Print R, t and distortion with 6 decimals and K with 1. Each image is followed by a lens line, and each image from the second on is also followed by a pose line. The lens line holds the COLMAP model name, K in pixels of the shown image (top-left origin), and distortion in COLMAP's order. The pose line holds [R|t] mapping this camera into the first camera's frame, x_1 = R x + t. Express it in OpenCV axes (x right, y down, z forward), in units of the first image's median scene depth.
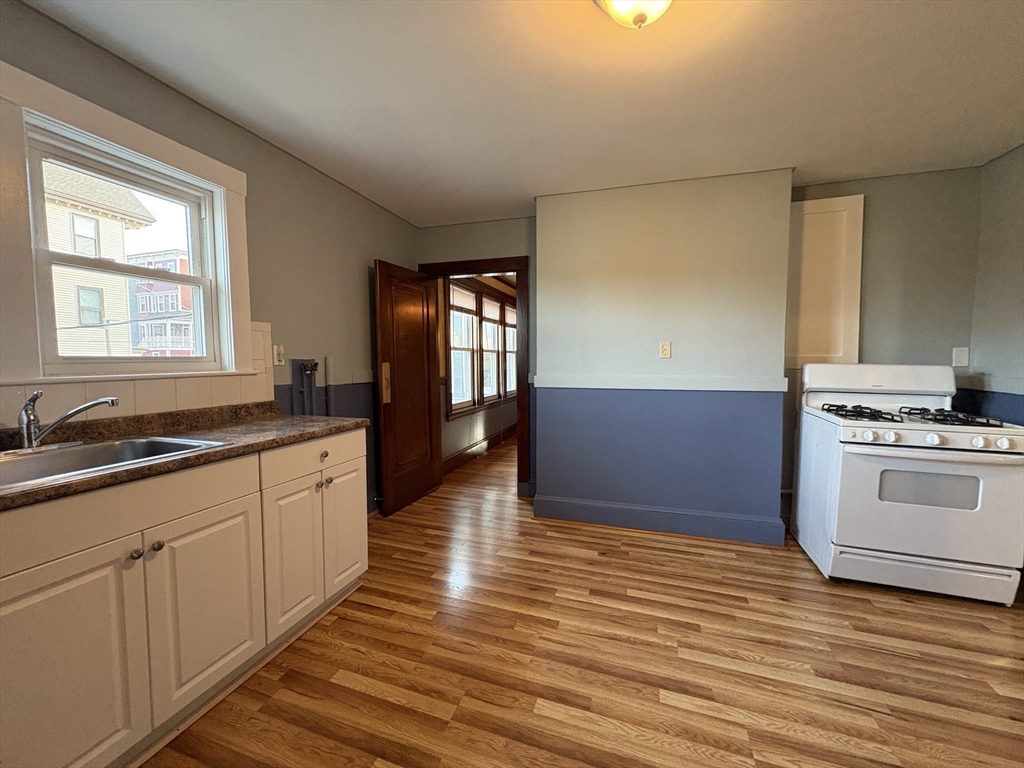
lens RADIAL K [[407.5, 0, 508.6], [0, 407.5, 383.3], [0, 0, 1]] dist [0.002650, -0.000155]
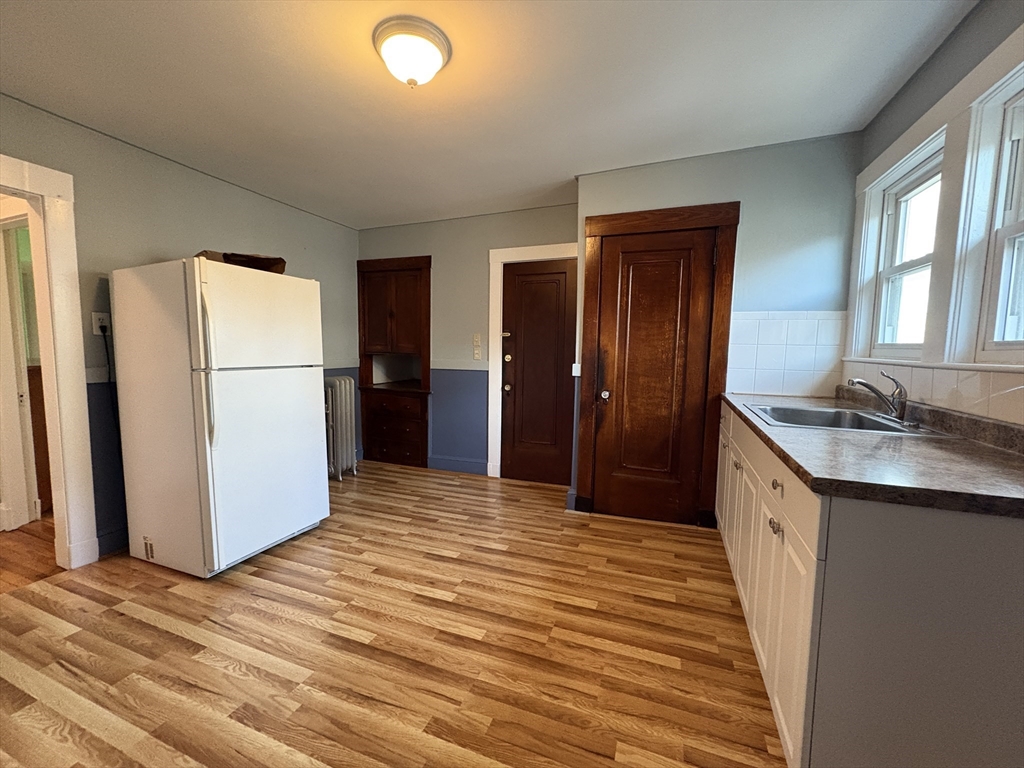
lens RADIAL K [[407.5, 0, 511.5], [0, 407.5, 386.5], [0, 0, 1]] dist [0.002650, -0.000155]
pose [[-0.999139, -0.012721, 0.039479, -0.044758], [-0.006749, 0.988983, 0.147878, -0.086937], [-0.040925, 0.147484, -0.988217, 1.781545]]
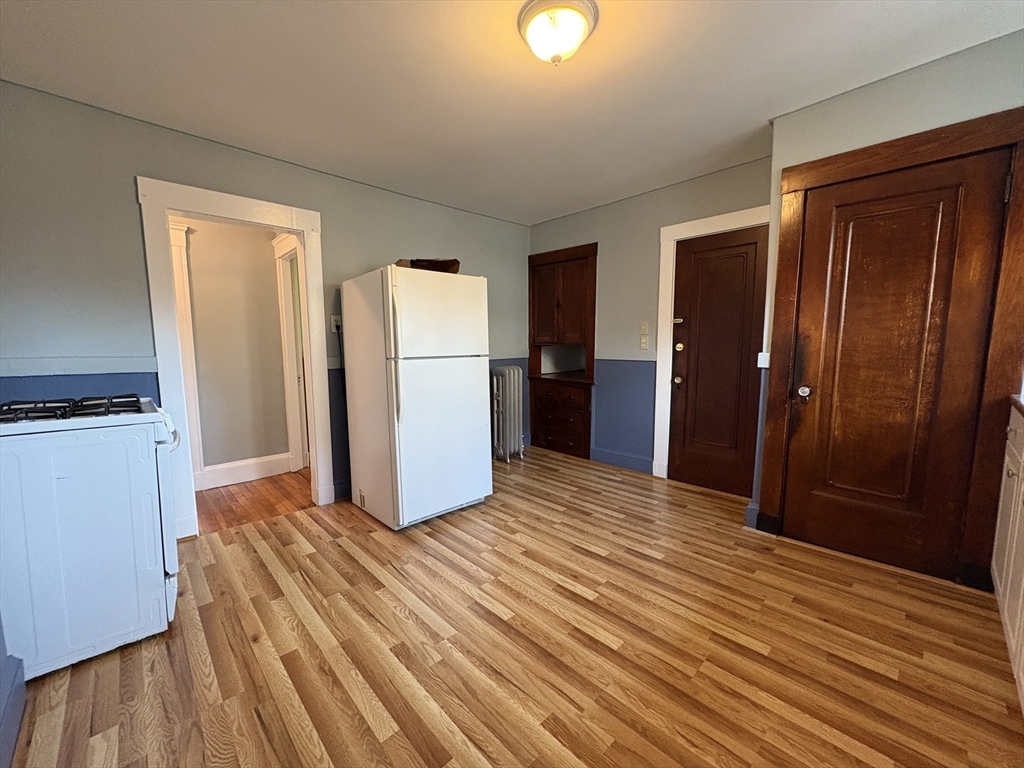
lens RADIAL K [[407.5, 0, 510.9], [0, 407.5, 385.8], [0, 0, 1]] dist [0.002650, -0.000155]
pose [[-0.886612, -0.042314, 0.460574, -0.128664], [0.035881, 0.986513, 0.159703, -0.072973], [-0.461120, 0.158121, -0.873136, 1.712888]]
